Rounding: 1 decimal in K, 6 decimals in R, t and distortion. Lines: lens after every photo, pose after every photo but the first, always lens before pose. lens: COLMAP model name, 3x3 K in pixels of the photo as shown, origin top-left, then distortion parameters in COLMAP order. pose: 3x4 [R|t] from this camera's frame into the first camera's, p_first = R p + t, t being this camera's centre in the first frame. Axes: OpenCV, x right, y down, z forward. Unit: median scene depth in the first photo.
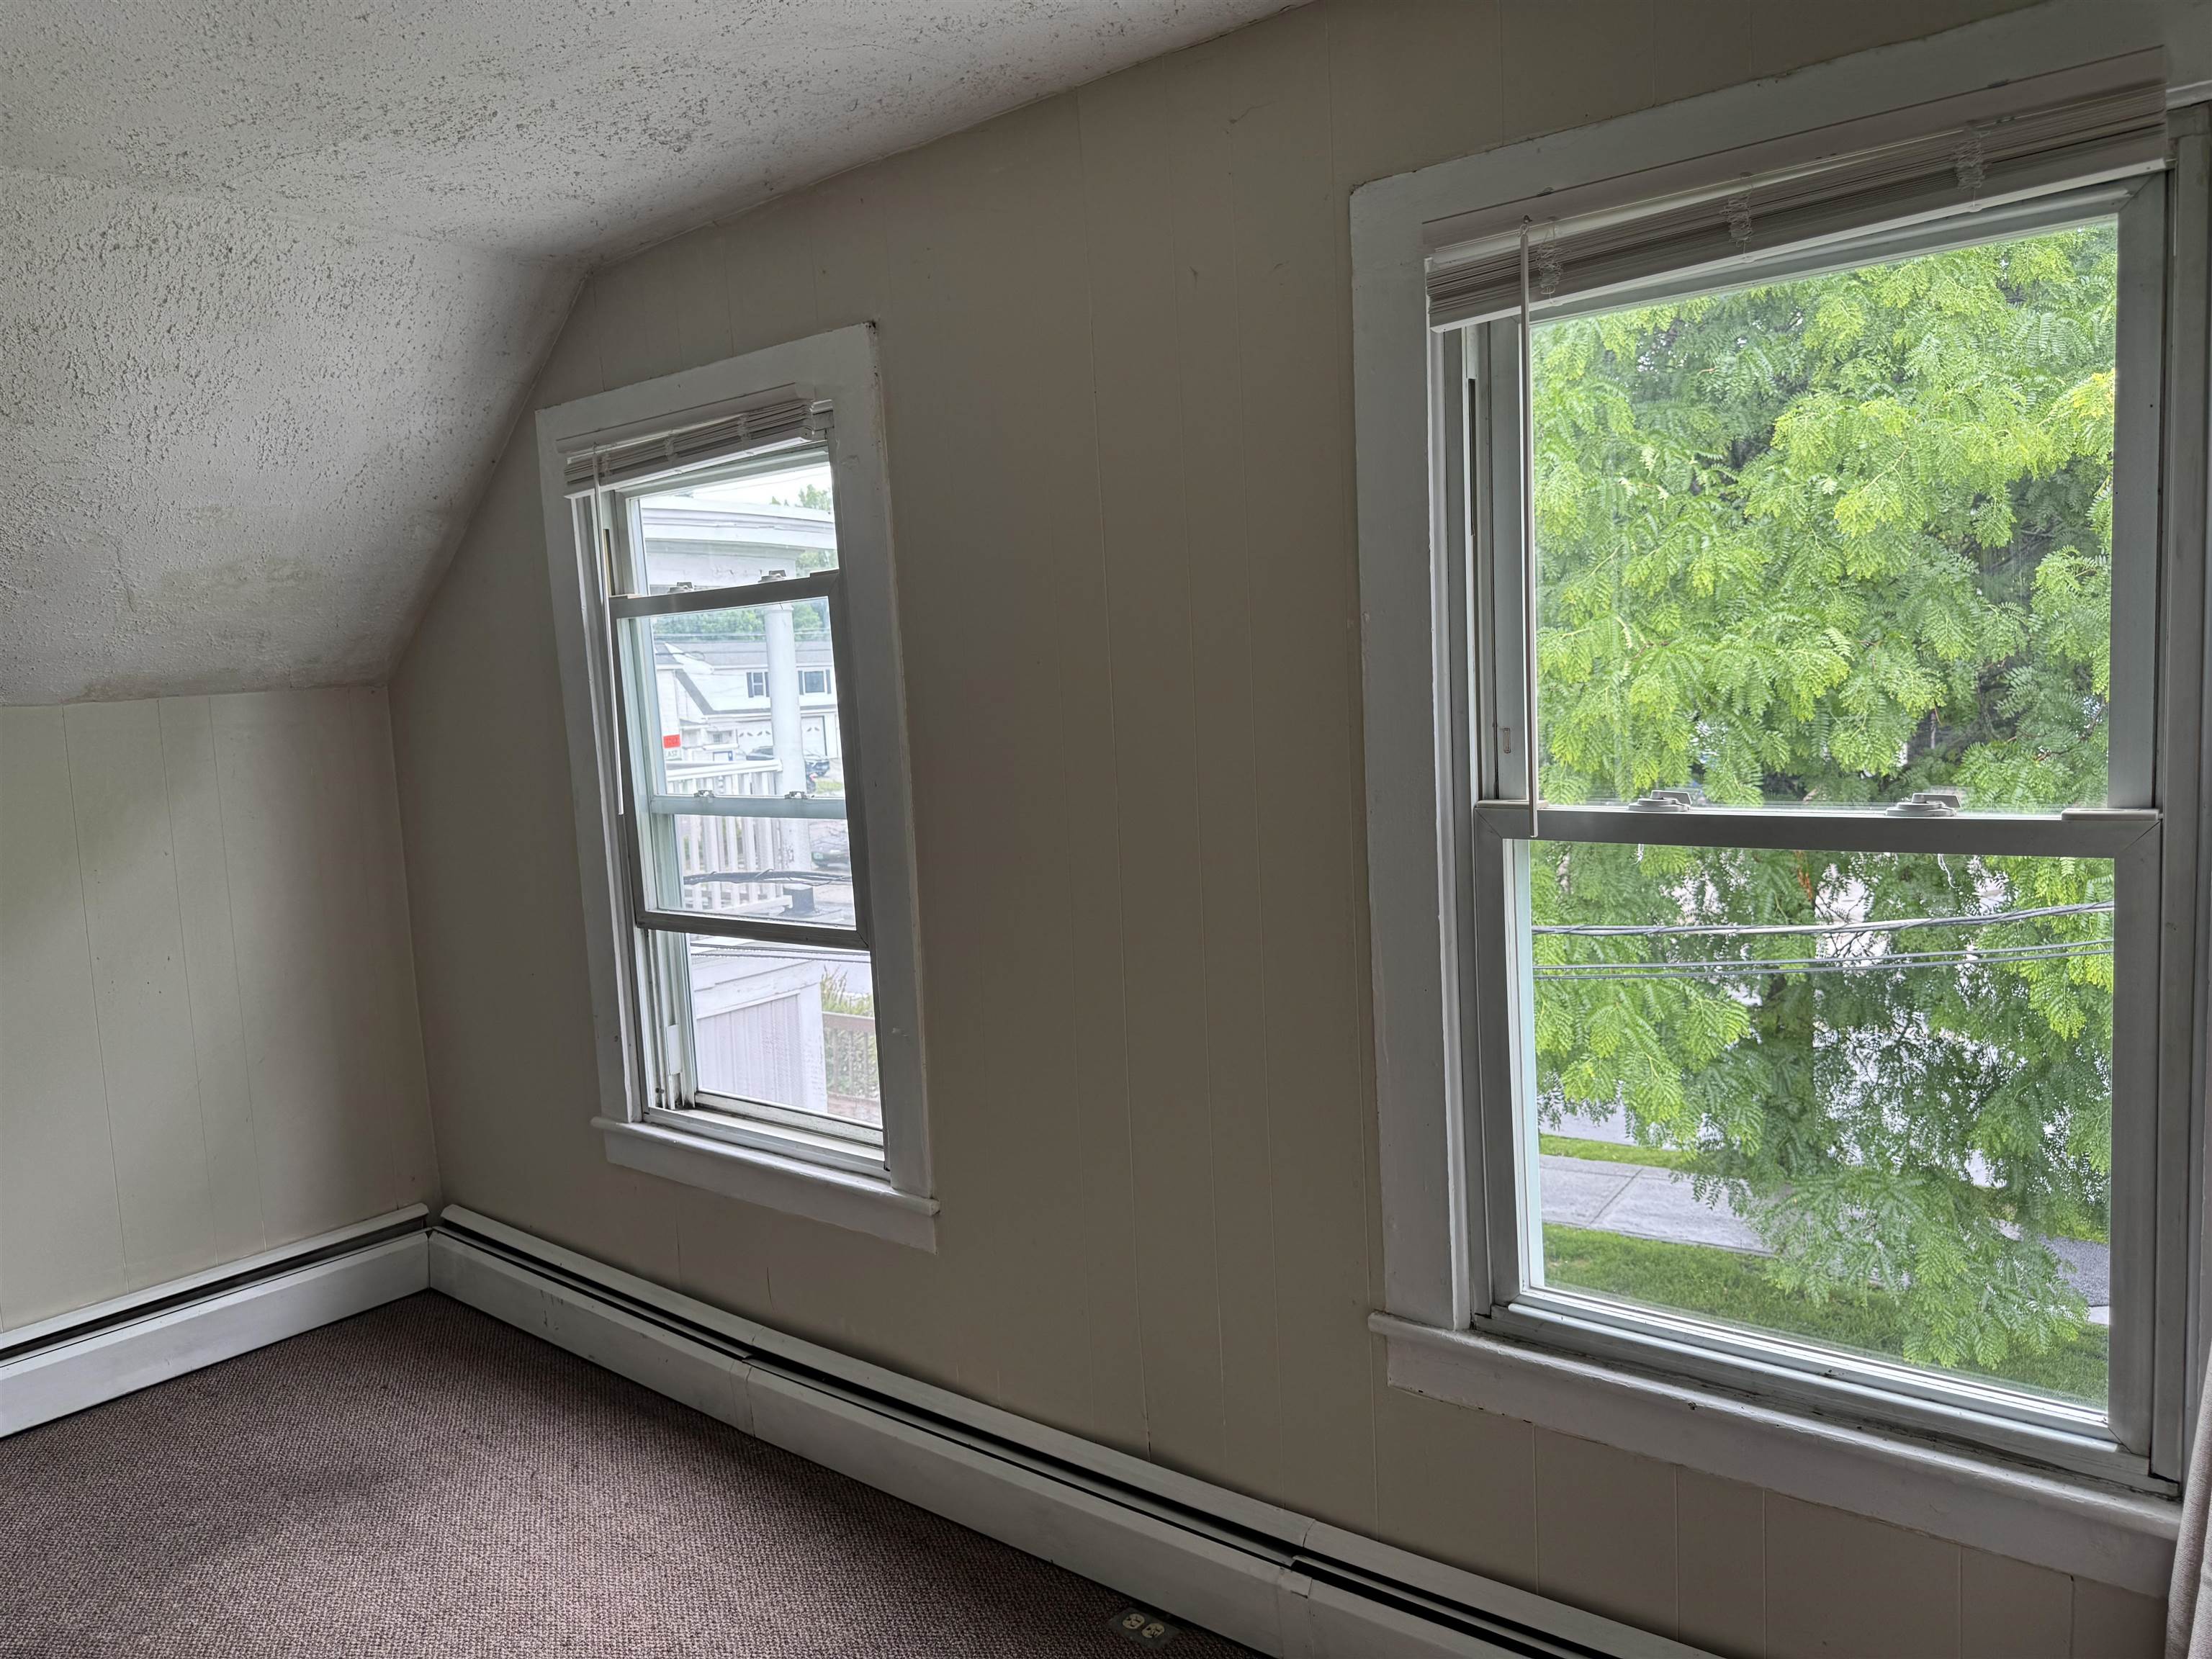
lens RADIAL K [[1554.6, 0, 1104.7], [0, 1554.6, 821.1], [0, 0, 1]] dist [0.010848, -0.004363]
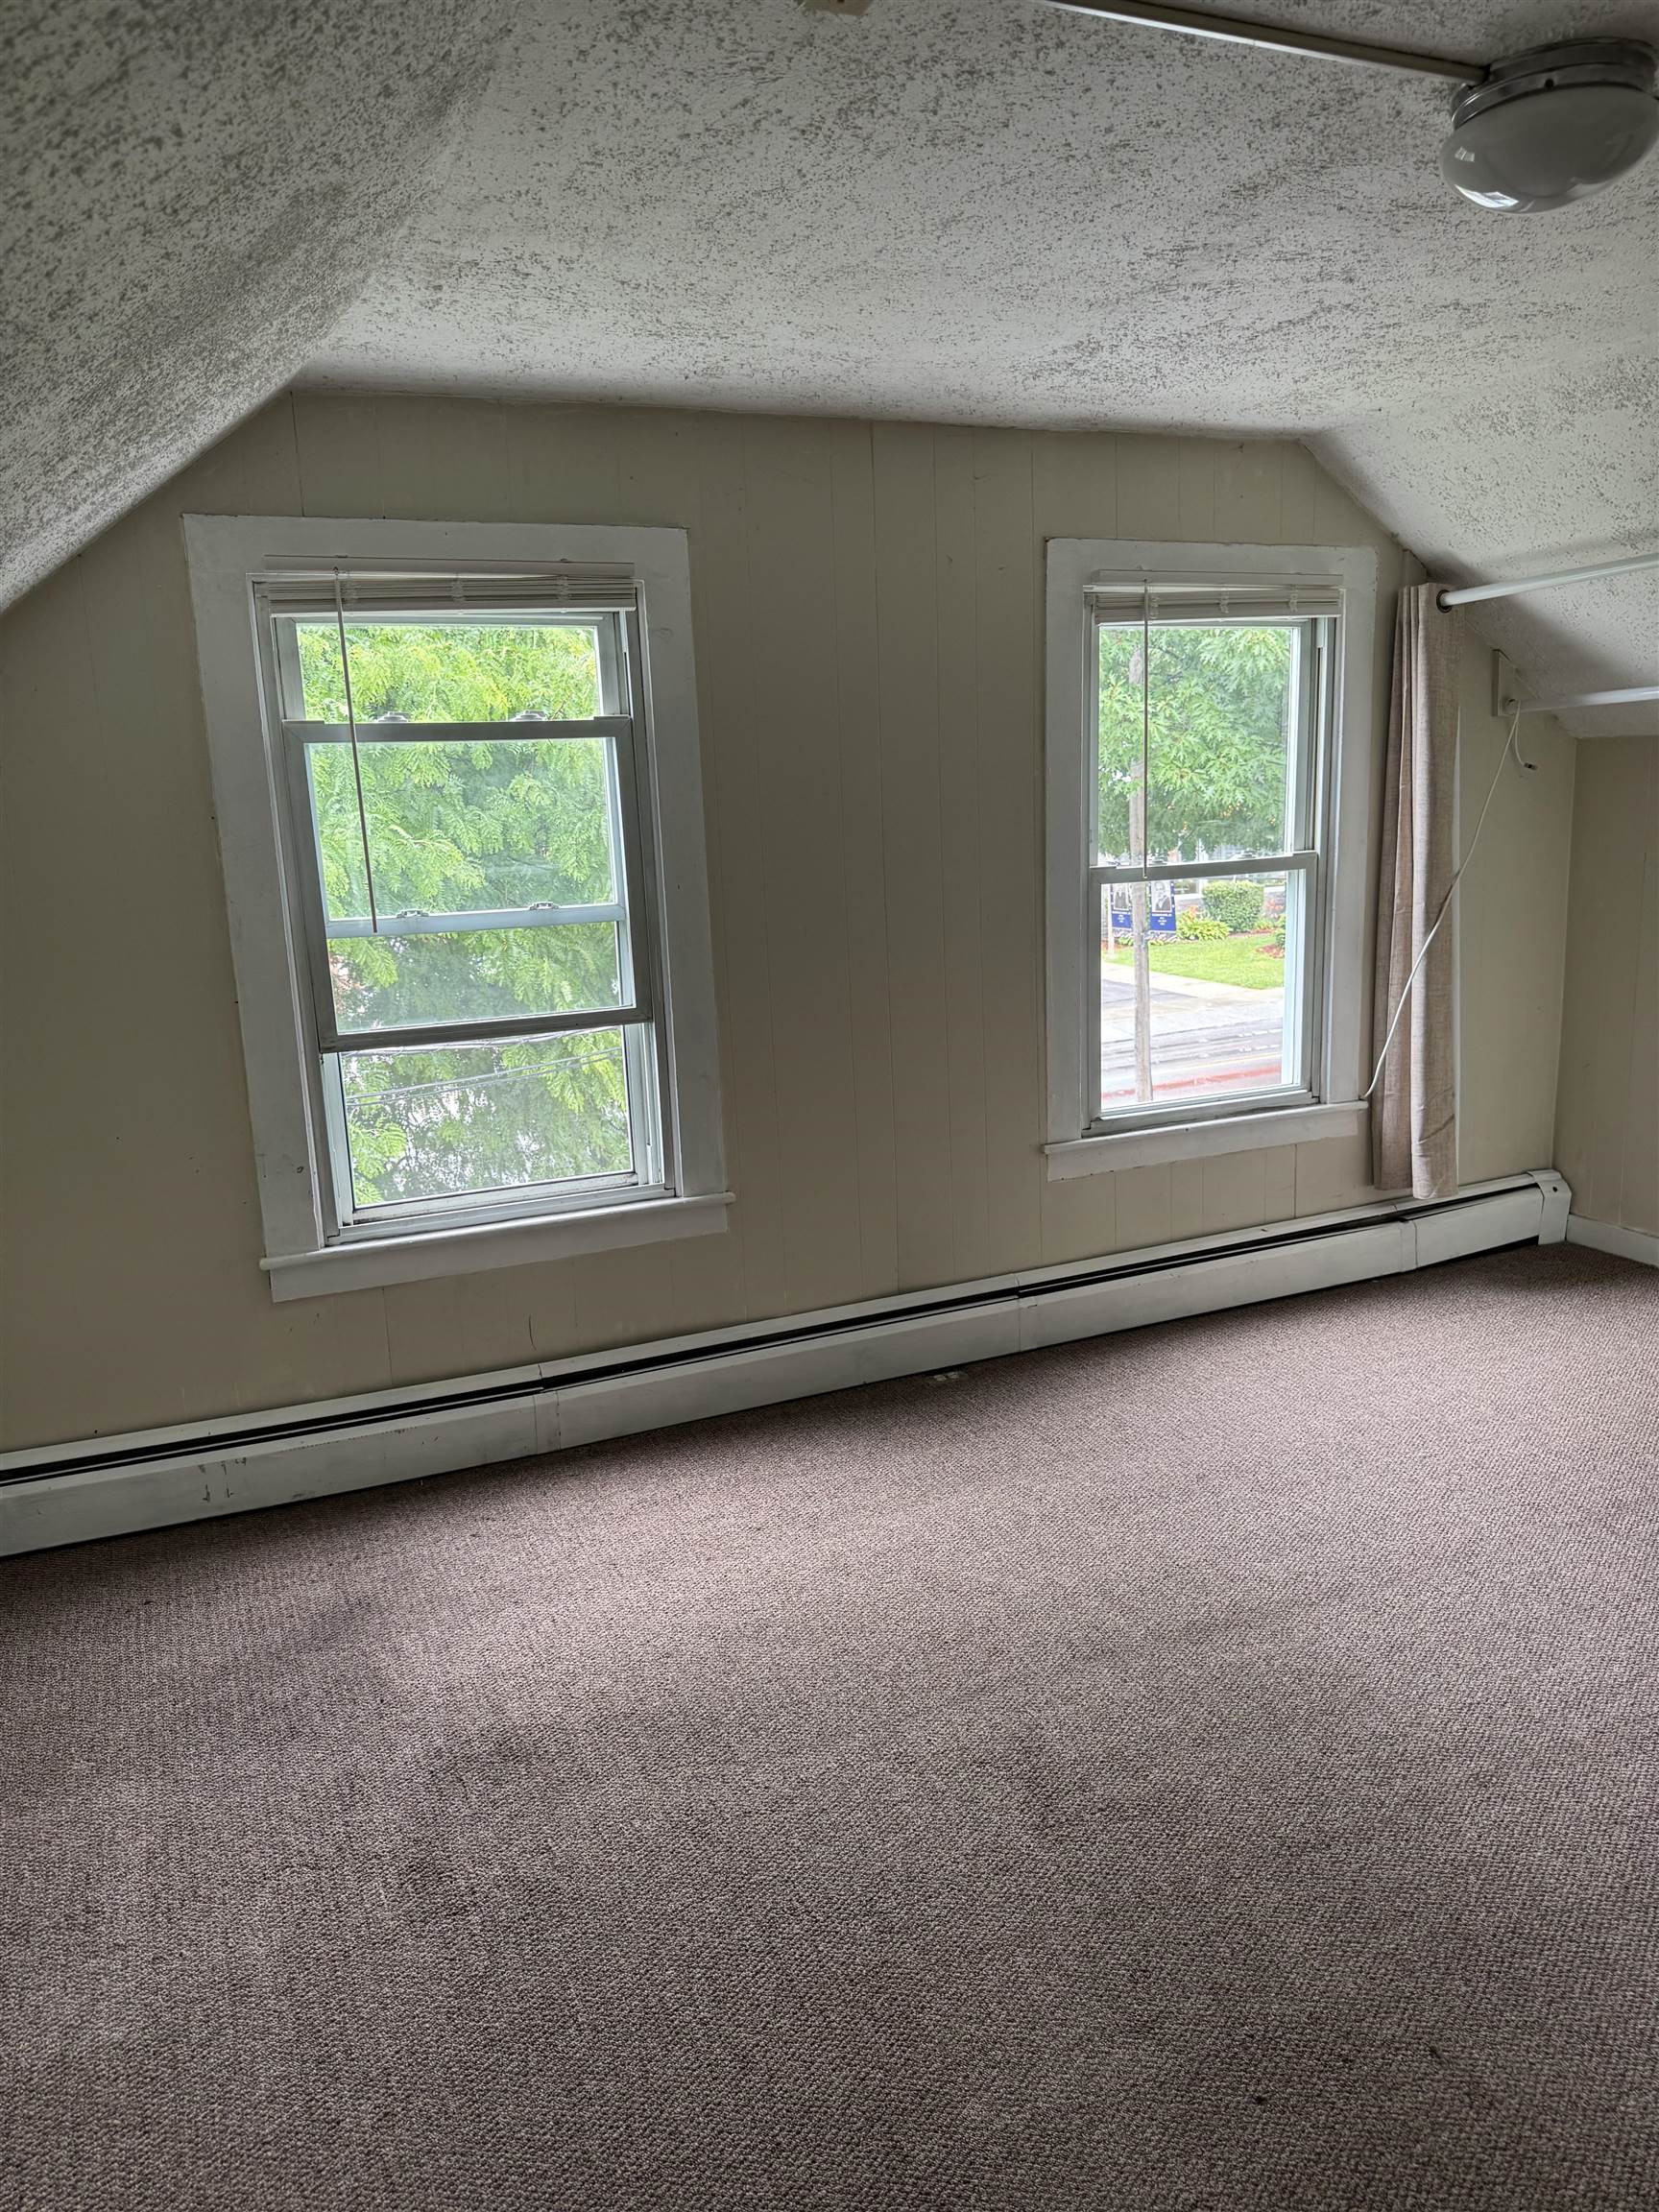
lens RADIAL K [[1554.6, 0, 825.1], [0, 1554.6, 1119.9], [0, 0, 1]] dist [0.010848, -0.004363]
pose [[0.457979, -0.149858, 0.876241, -1.226325], [0.104355, 0.987937, 0.114418, 0.033500], [-0.882817, 0.039039, 0.468093, 0.273706]]
